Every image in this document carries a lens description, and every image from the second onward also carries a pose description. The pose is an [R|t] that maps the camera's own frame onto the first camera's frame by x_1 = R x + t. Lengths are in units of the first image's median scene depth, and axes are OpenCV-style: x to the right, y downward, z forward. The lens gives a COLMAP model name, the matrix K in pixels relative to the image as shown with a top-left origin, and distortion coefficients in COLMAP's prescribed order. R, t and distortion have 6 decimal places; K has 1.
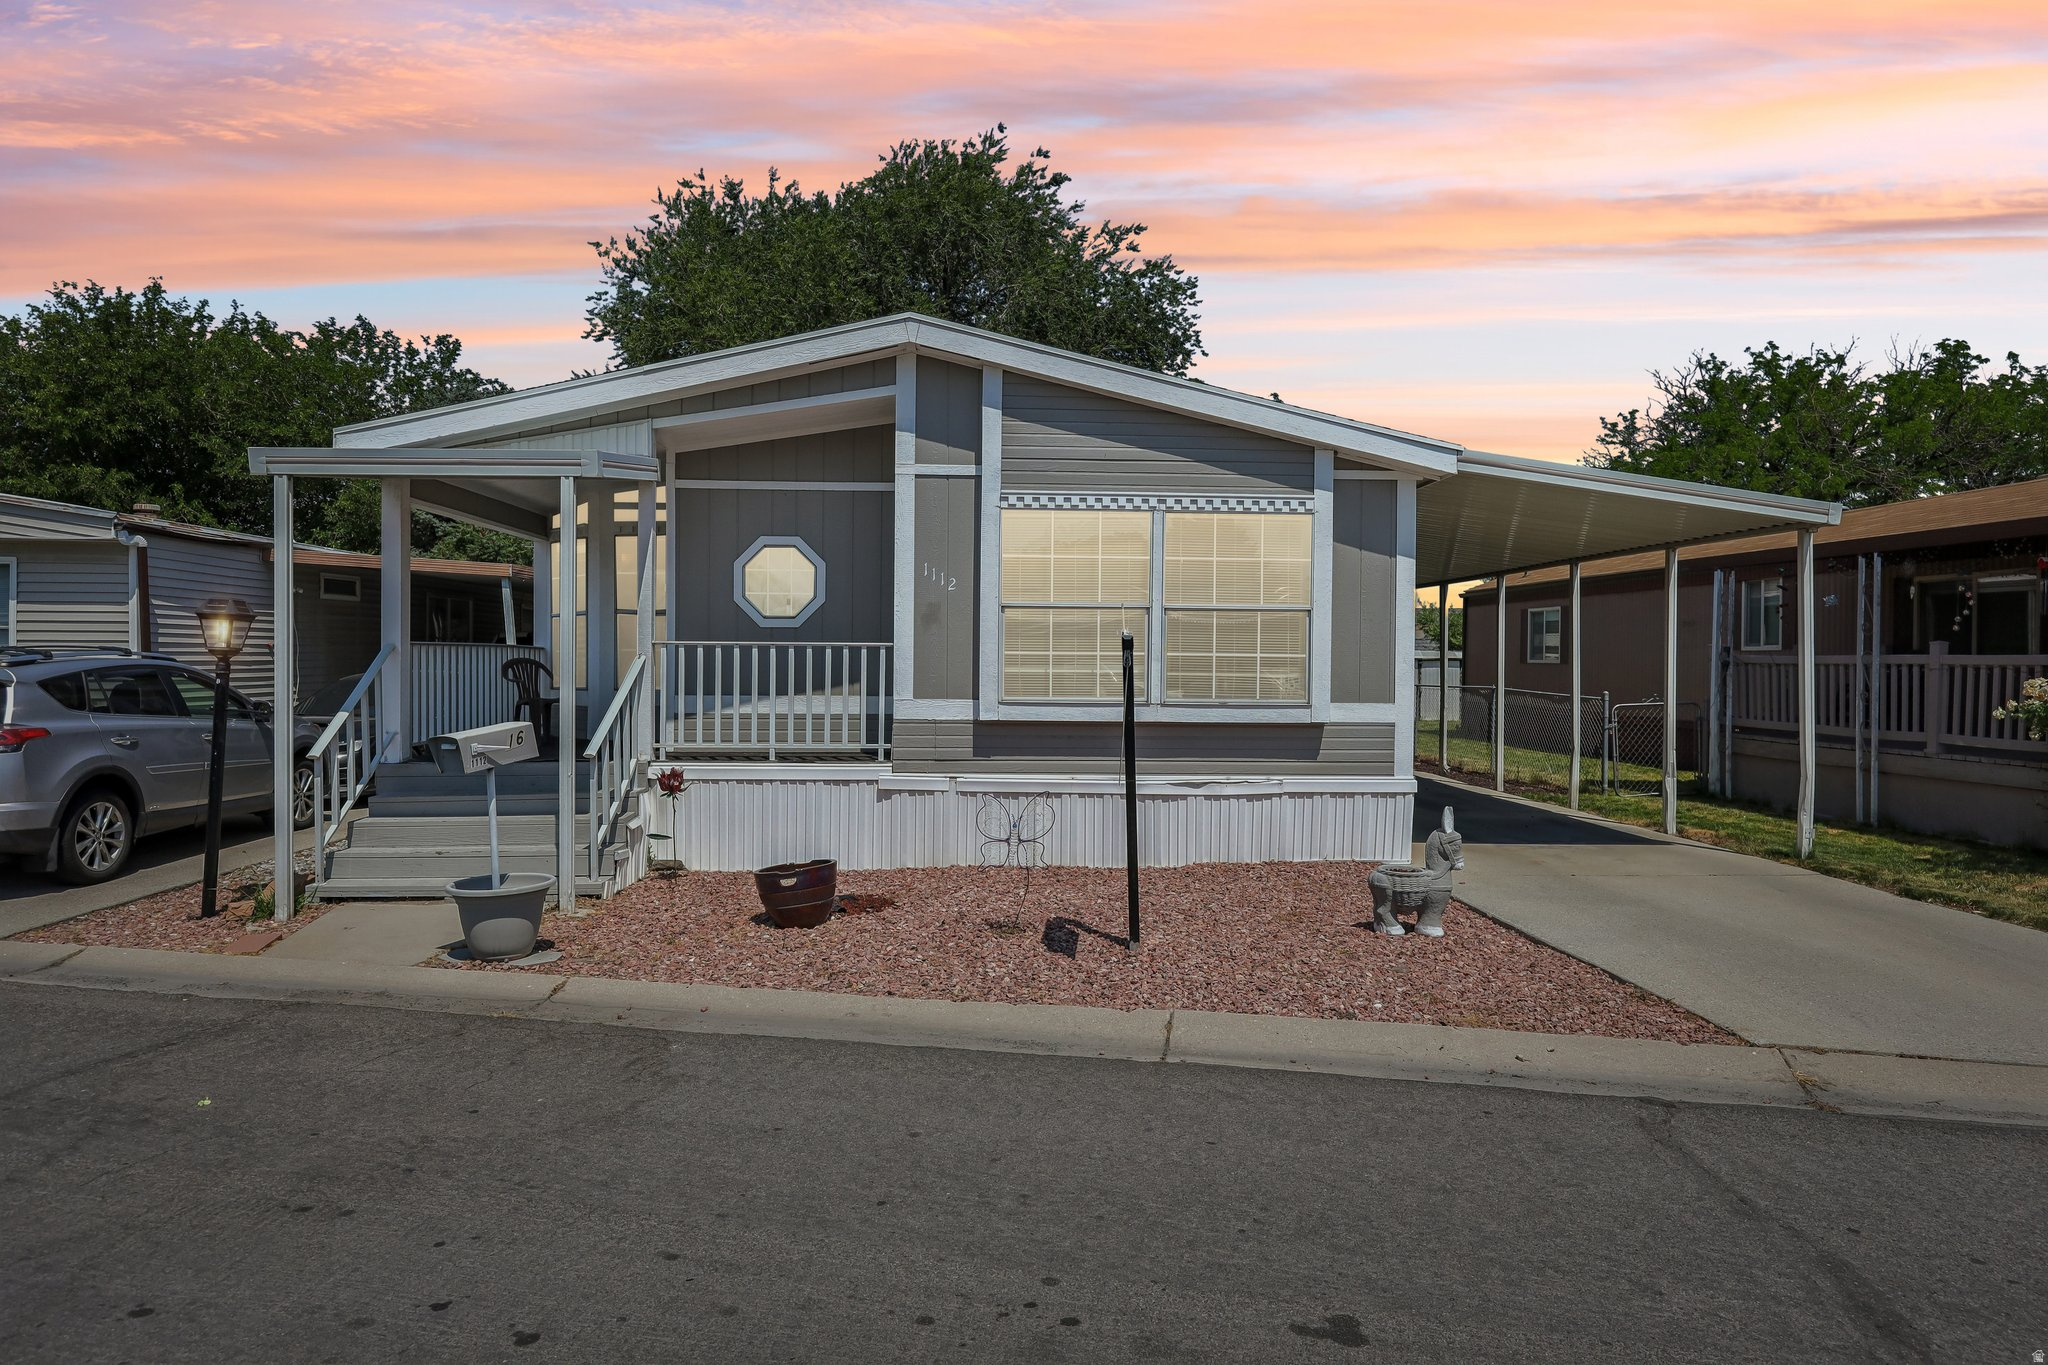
lens RADIAL K [[1214.2, 0, 1023.0], [0, 1214.2, 678.0], [0, 0, 1]] dist [-0.002943, -0.000697]
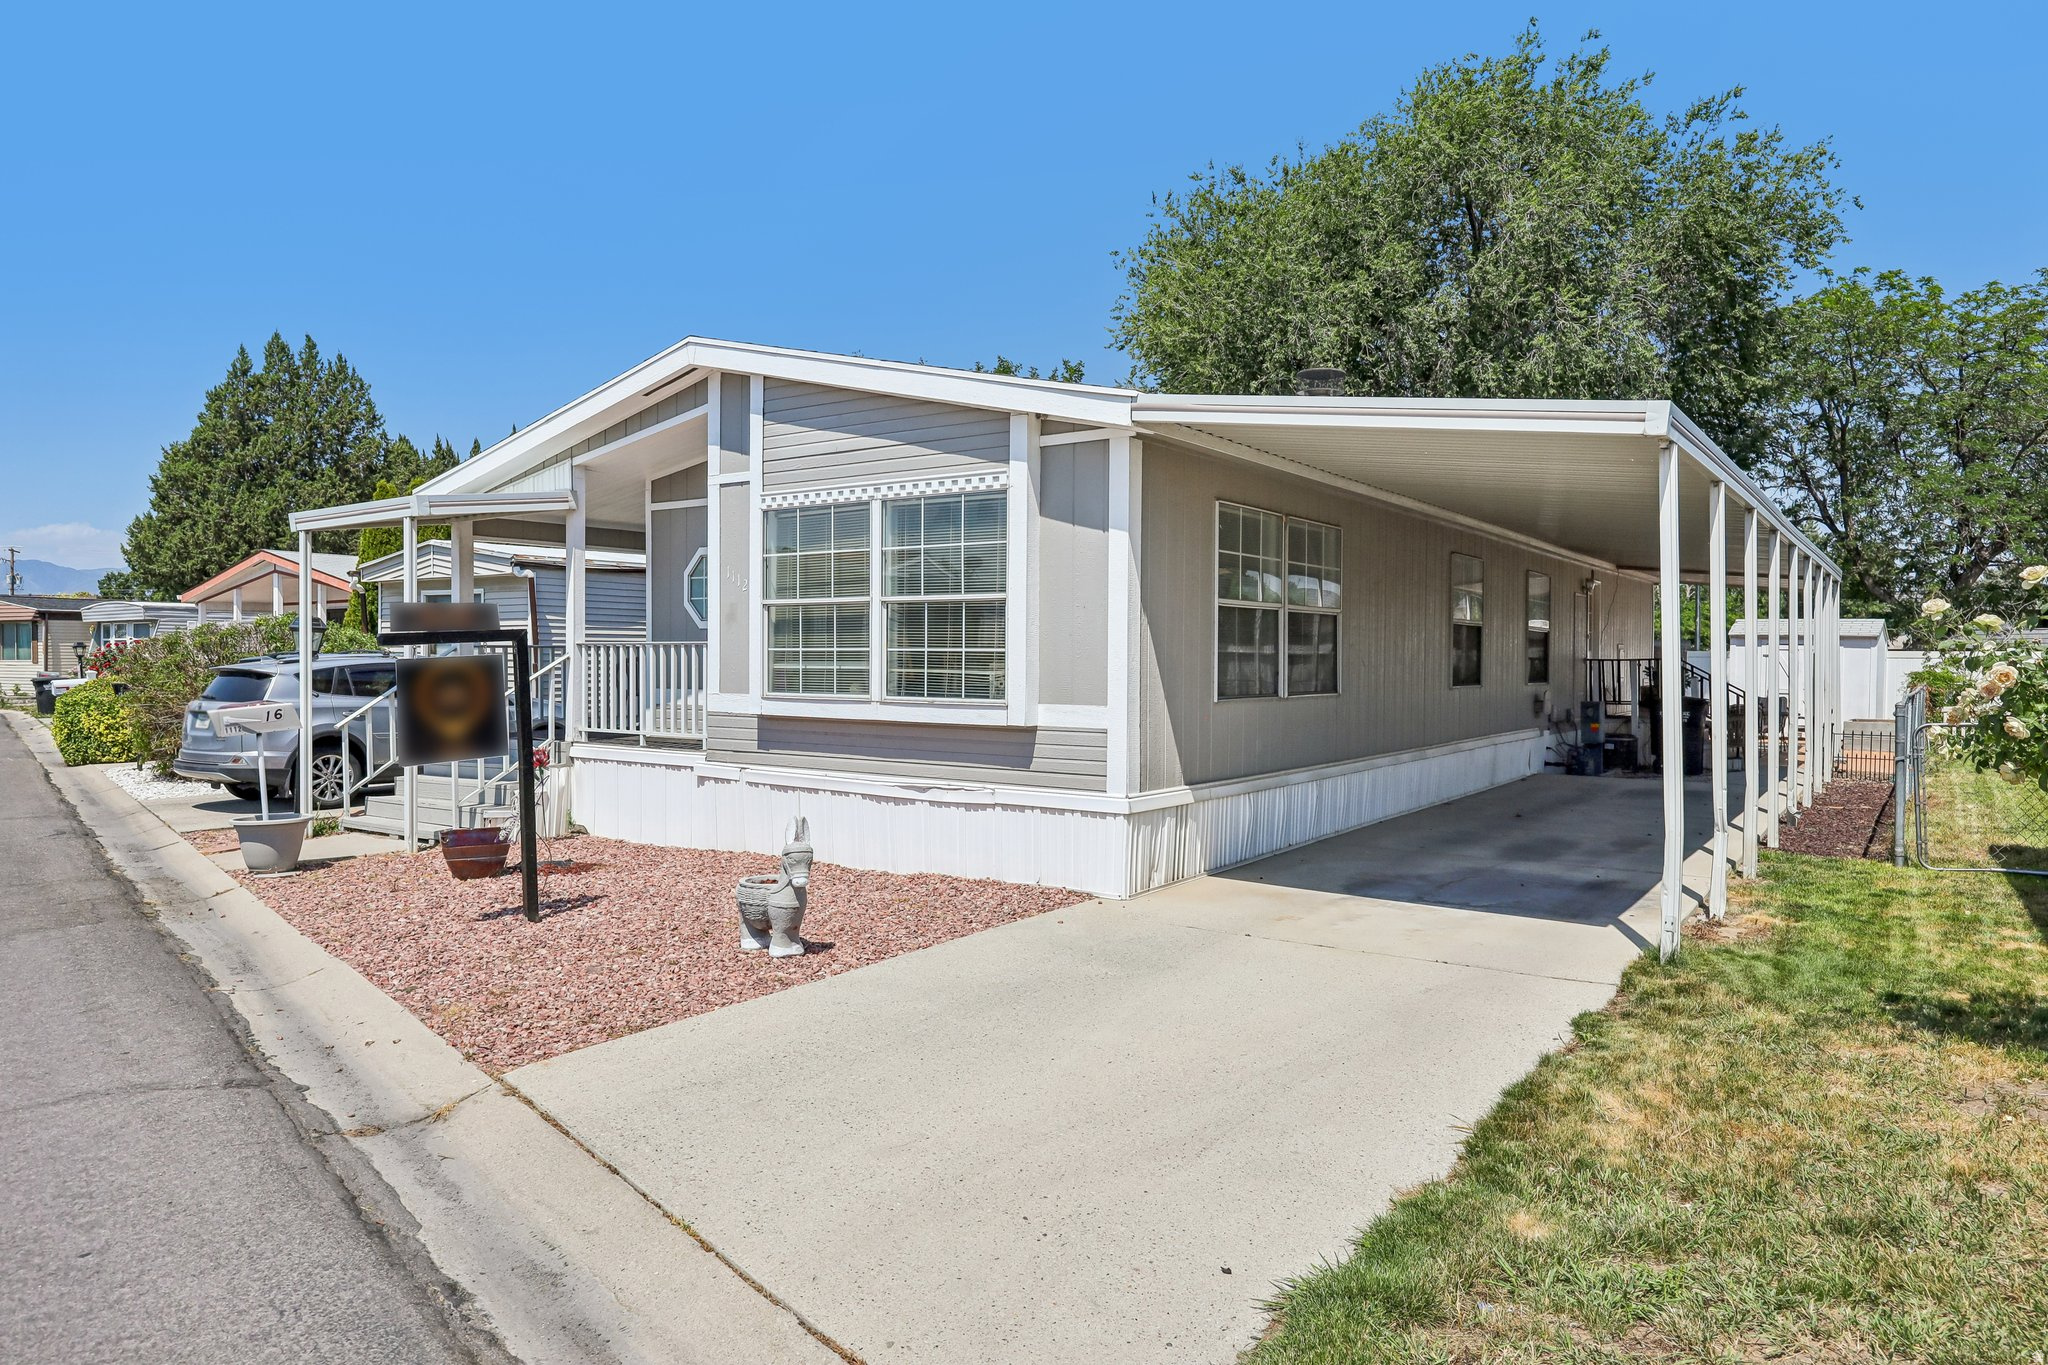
lens RADIAL K [[1294.3, 0, 1023.4], [0, 1294.3, 681.8], [0, 0, 1]] dist [0.001581, 0.000542]
pose [[0.783215, 0.007043, -0.621712, 0.826258], [-0.006631, 0.999974, 0.002974, 0.001958], [0.621716, 0.001794, 0.783241, 0.266546]]
